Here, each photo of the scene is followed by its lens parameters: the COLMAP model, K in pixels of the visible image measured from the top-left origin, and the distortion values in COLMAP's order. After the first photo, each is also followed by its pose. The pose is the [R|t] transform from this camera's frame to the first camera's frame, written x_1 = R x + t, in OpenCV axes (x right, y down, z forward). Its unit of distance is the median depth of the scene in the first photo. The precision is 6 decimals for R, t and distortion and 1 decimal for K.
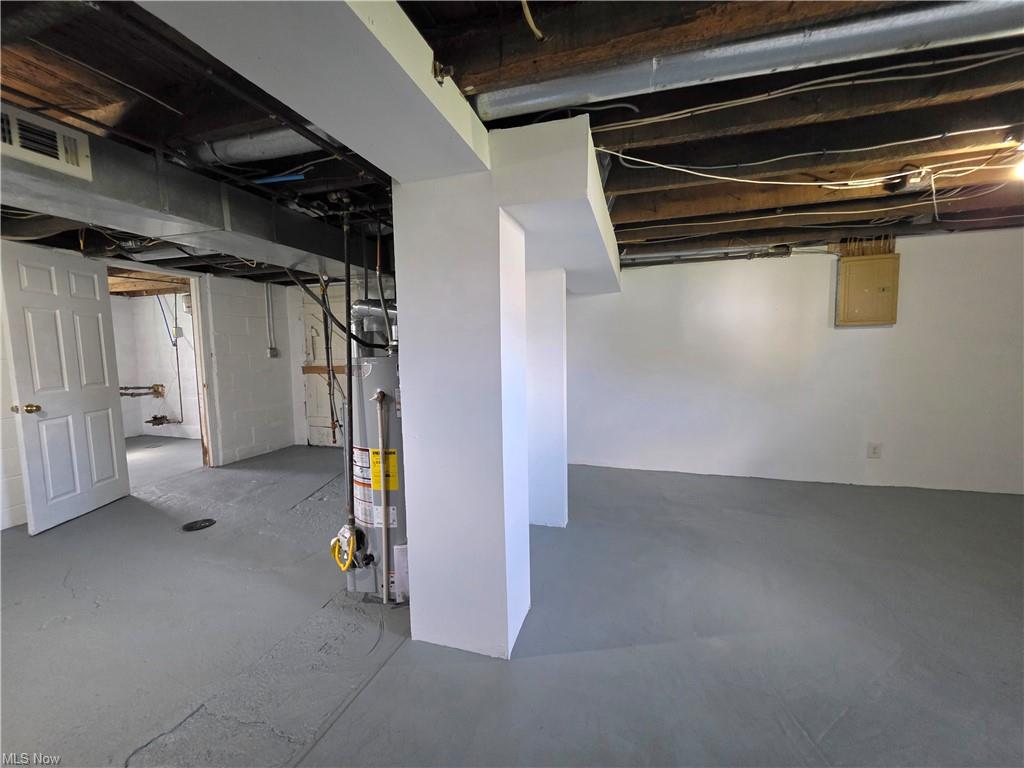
lens RADIAL K [[412.2, 0, 512.2], [0, 412.2, 385.1], [0, 0, 1]] dist [0.000402, 0.000110]
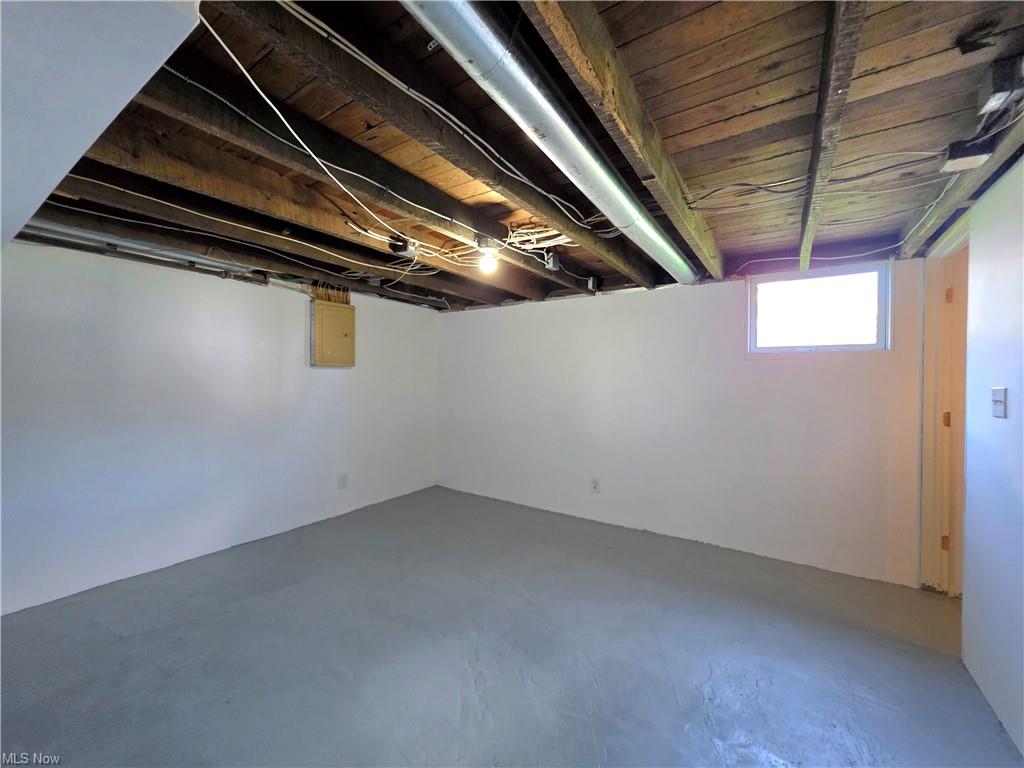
lens RADIAL K [[412.2, 0, 513.5], [0, 412.2, 384.0], [0, 0, 1]] dist [0.000402, 0.000110]
pose [[0.278419, 0.008417, 0.960423, -0.046338], [0.076263, 0.996611, -0.030842, -0.030244], [-0.957427, 0.081832, 0.276833, 0.260633]]
